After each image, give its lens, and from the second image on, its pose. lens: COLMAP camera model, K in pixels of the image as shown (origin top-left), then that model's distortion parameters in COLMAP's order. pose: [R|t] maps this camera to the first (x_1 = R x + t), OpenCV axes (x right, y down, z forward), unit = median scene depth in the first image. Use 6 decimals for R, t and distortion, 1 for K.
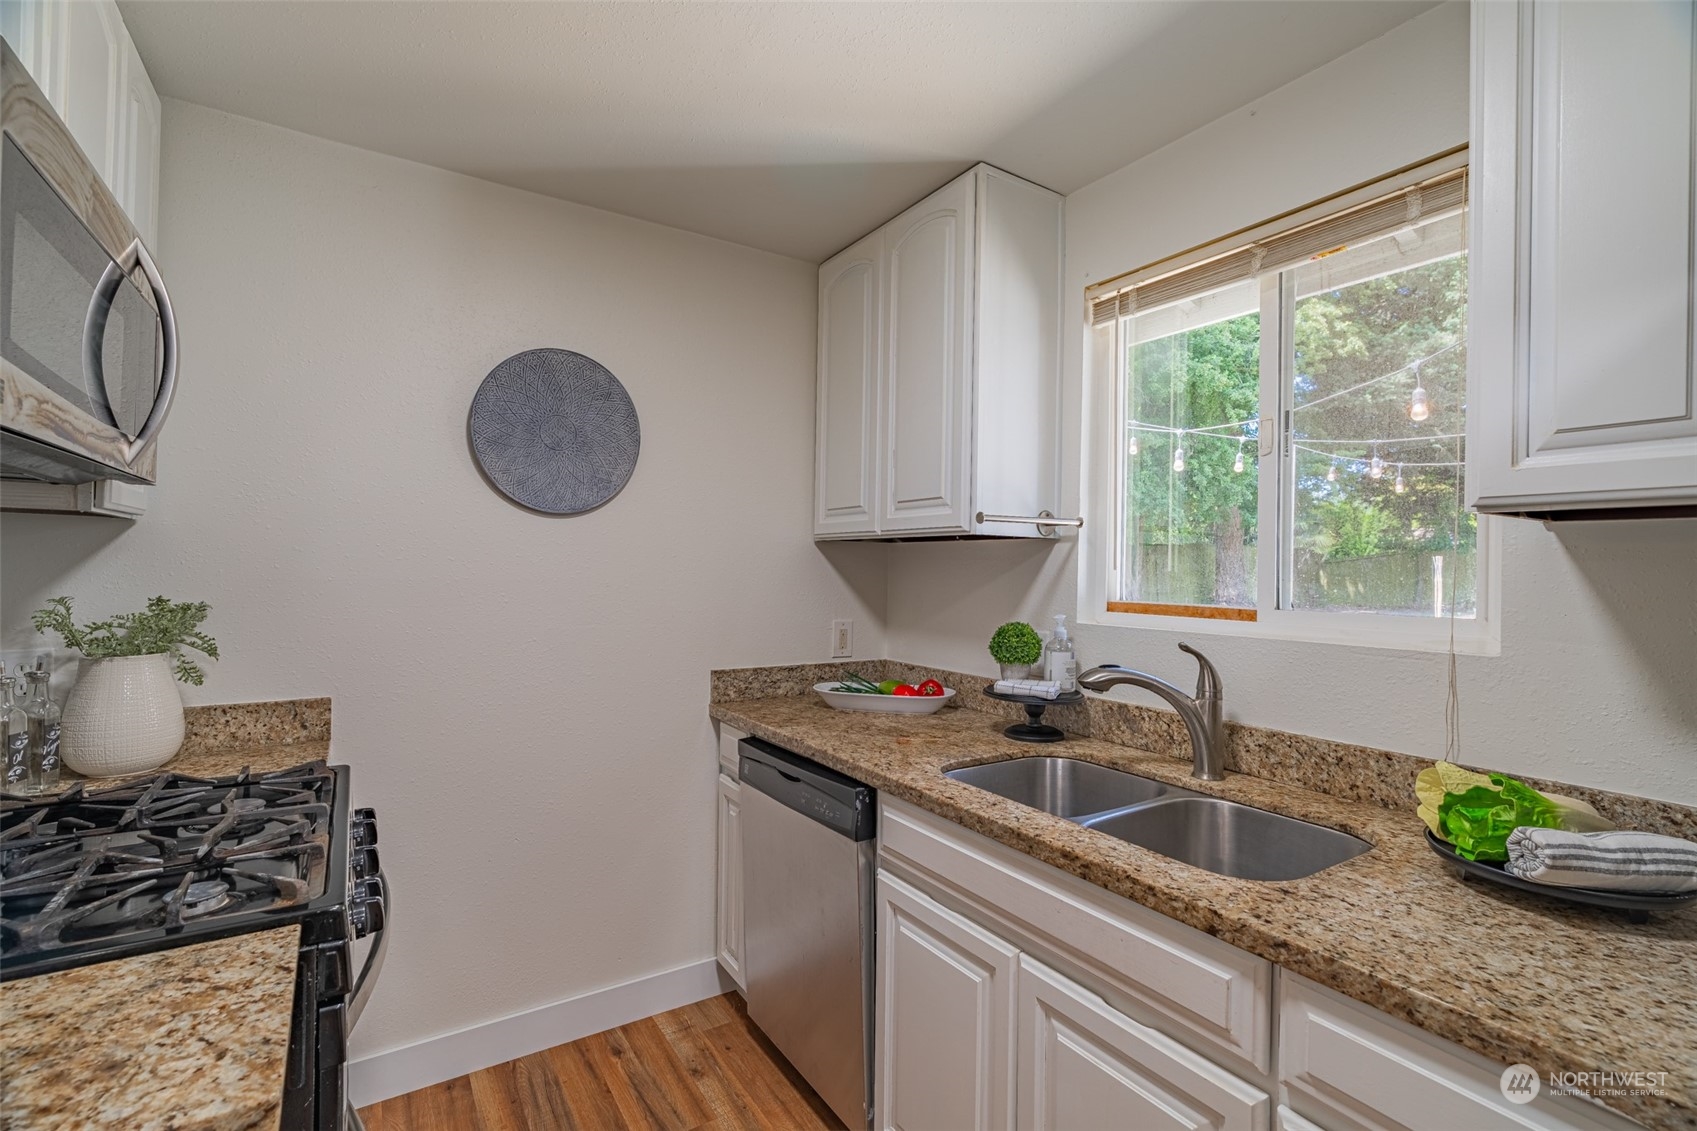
lens RADIAL K [[763.6, 0, 851.5], [0, 763.6, 565.3], [0, 0, 1]] dist [-0.004836, 0.001451]
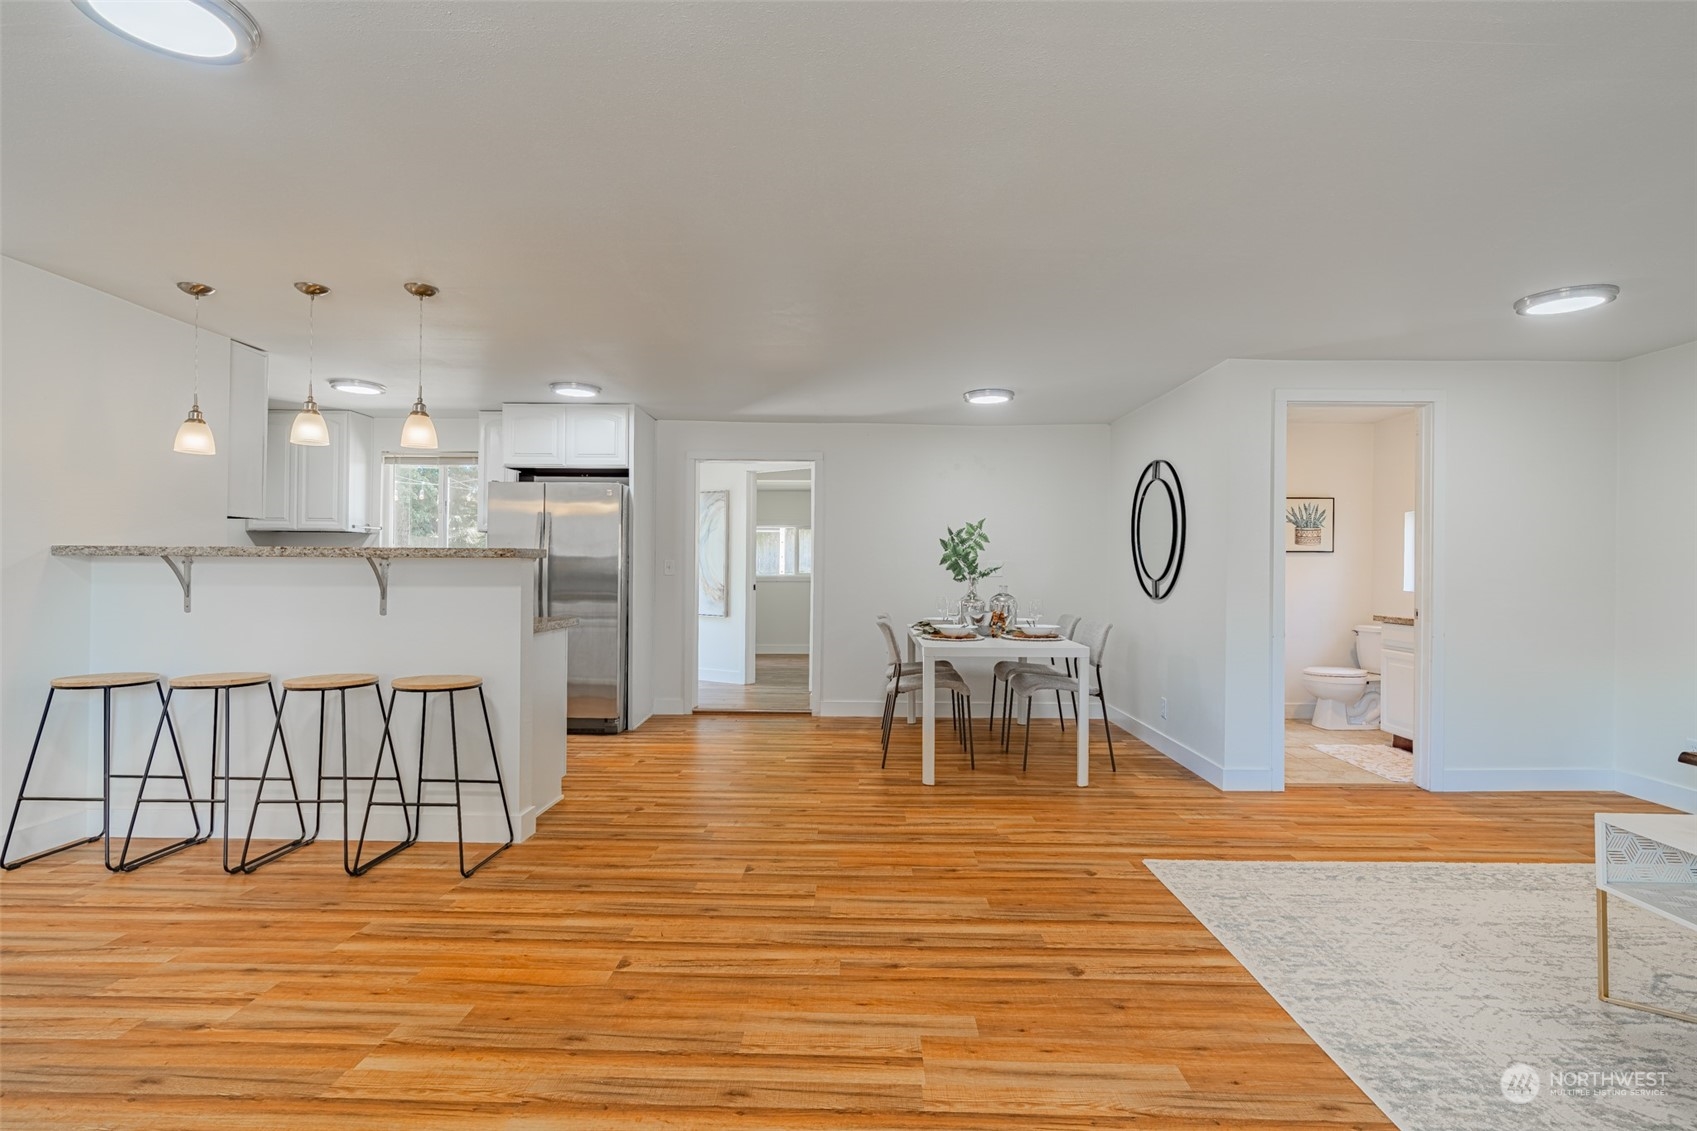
lens RADIAL K [[820.6, 0, 850.1], [0, 820.6, 565.6], [0, 0, 1]] dist [-0.001120, 0.000329]
pose [[0.557696, -0.006779, 0.830018, -1.428351], [-0.003165, 0.999942, 0.010293, 0.056248], [-0.830040, -0.008368, 0.557642, -2.479815]]
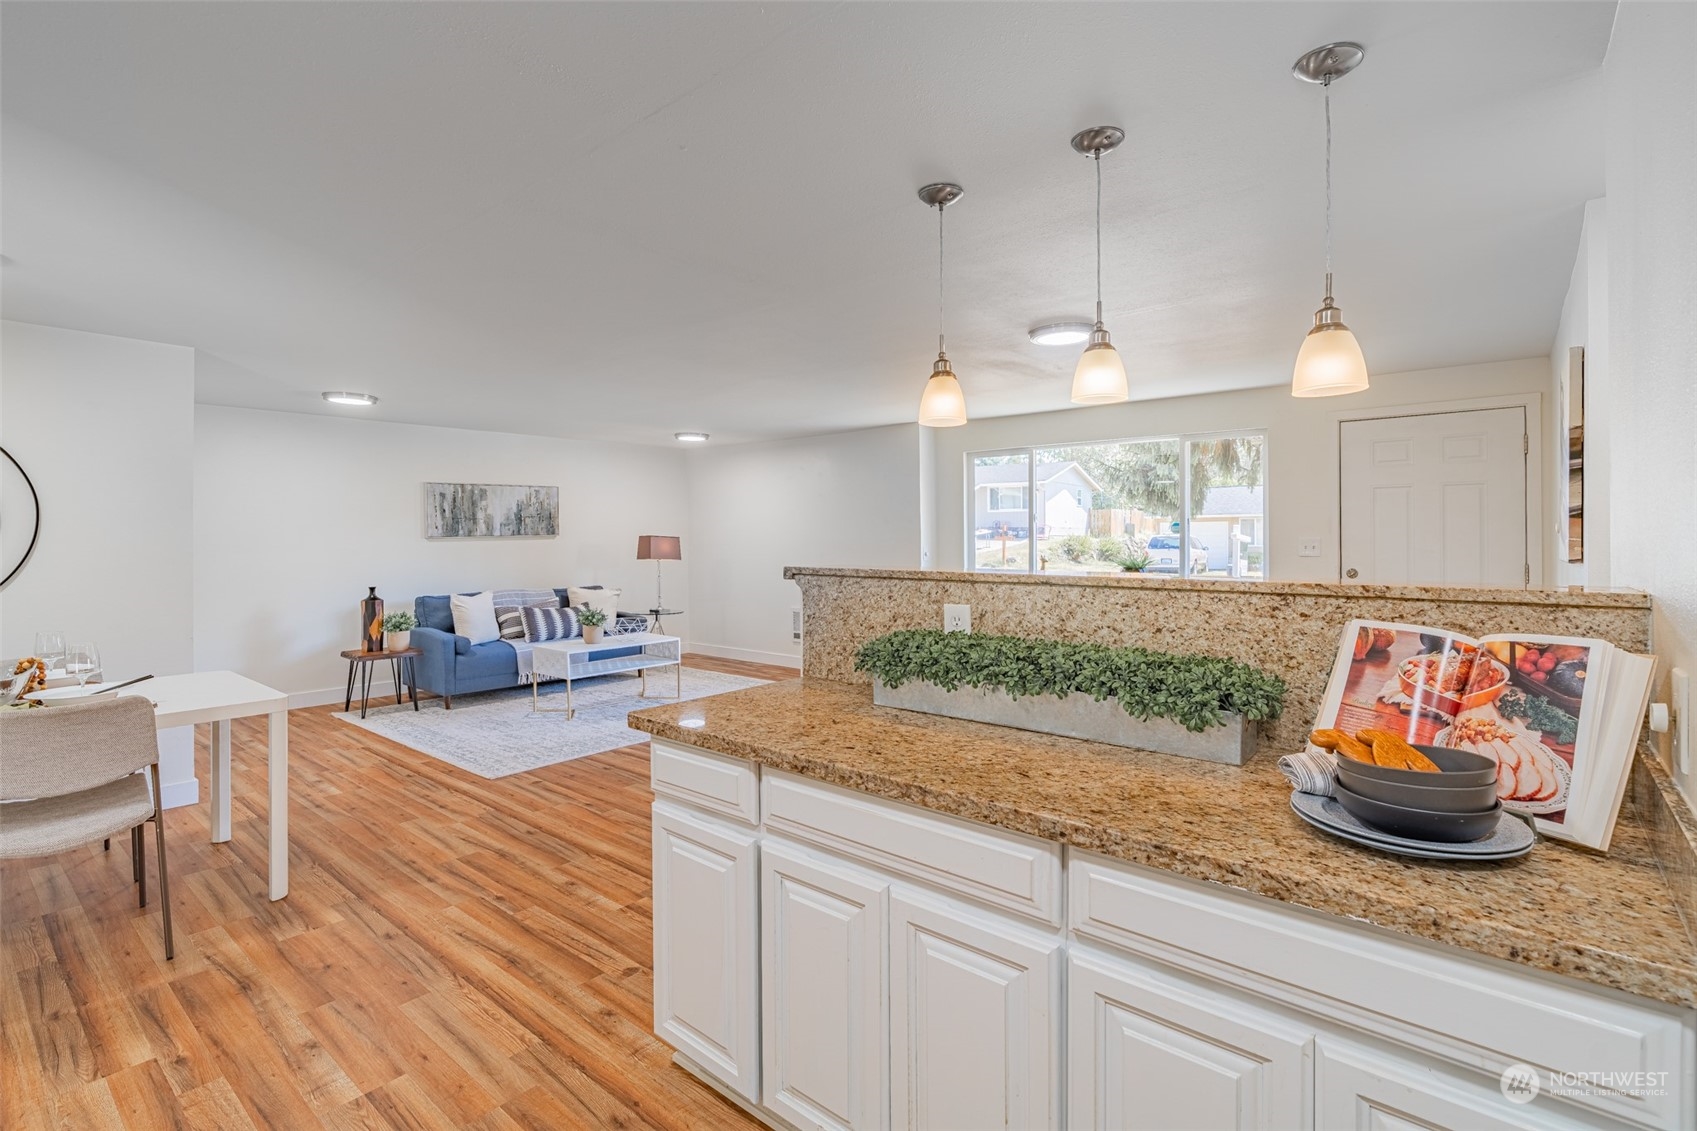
lens RADIAL K [[792.6, 0, 833.1], [0, 792.6, 544.3], [0, 0, 1]] dist [-0.001472, 0.000307]
pose [[-0.956921, -0.008568, -0.290223, 0.040959], [-0.009414, 0.999955, 0.001517, 0.000957], [0.290197, 0.004184, -0.956958, 0.402534]]
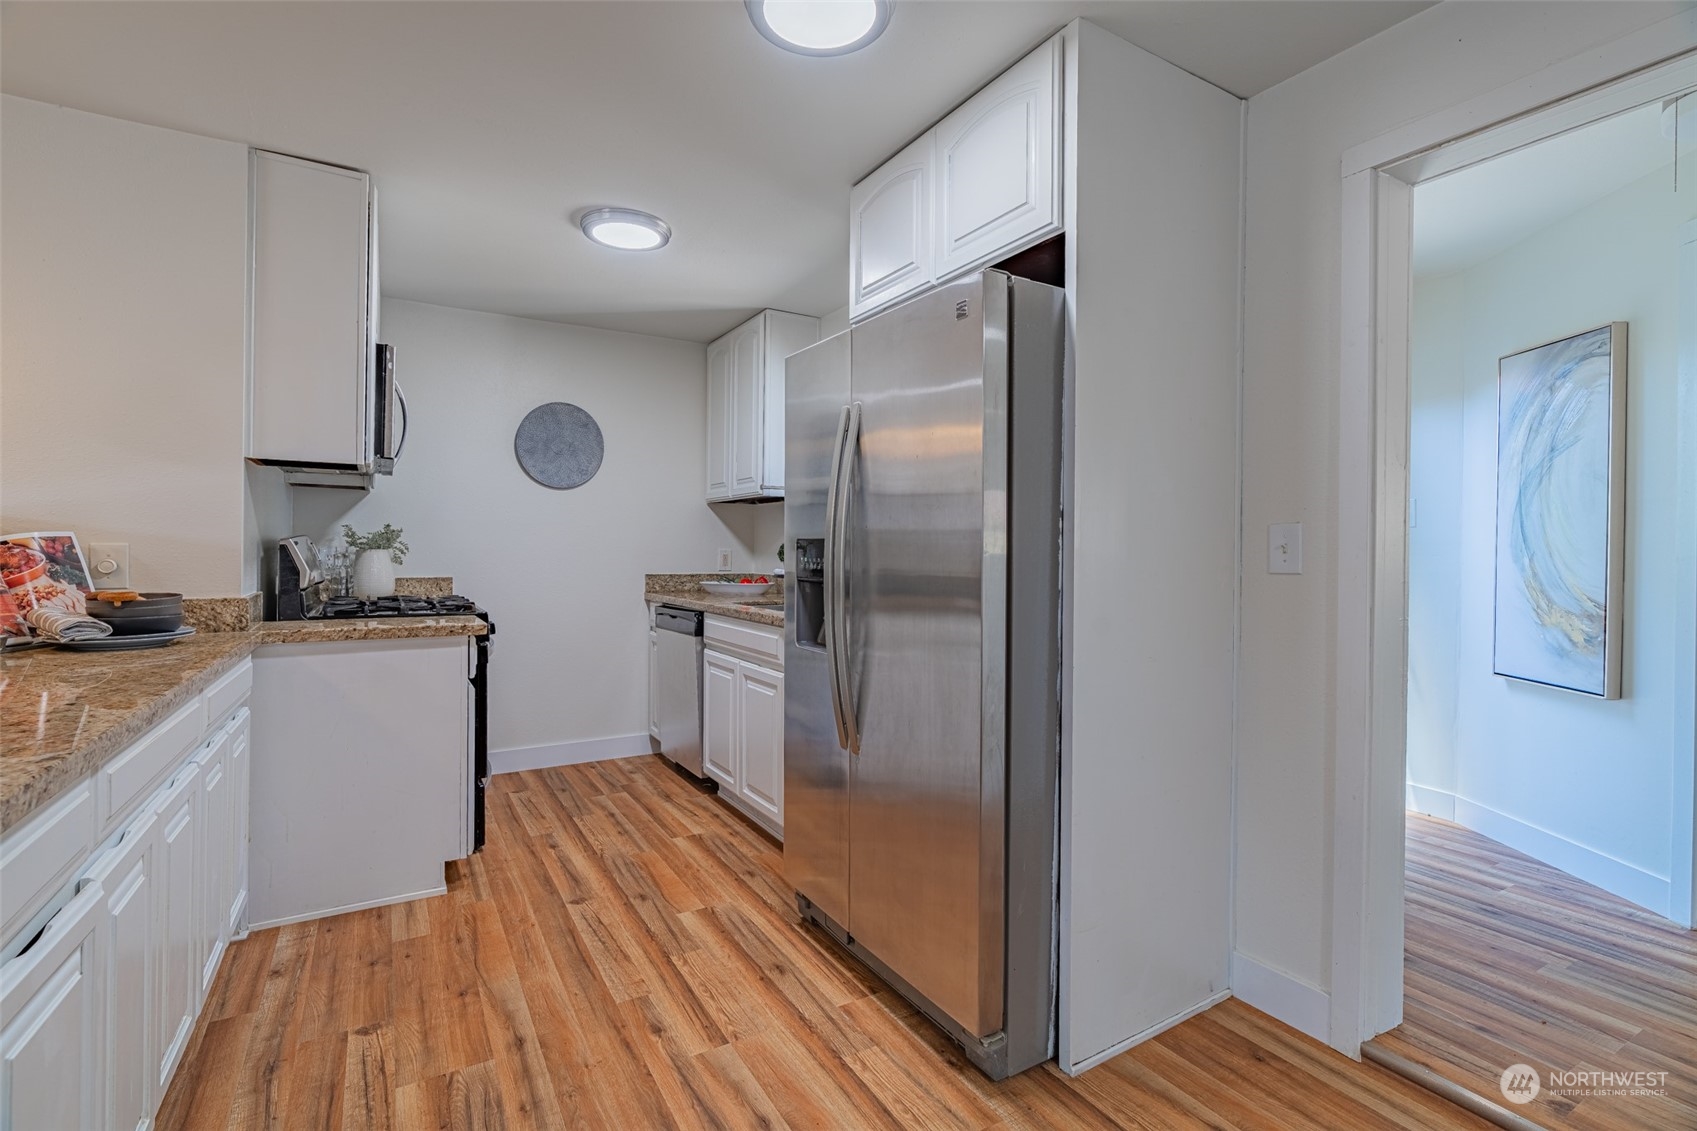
lens RADIAL K [[778.2, 0, 834.2], [0, 778.2, 553.9], [0, 0, 1]] dist [-0.001477, 0.000310]
pose [[0.998888, -0.005928, -0.046783, 0.428389], [0.006265, 0.999955, 0.007061, 0.096724], [0.046739, -0.007347, 0.998880, -1.006854]]
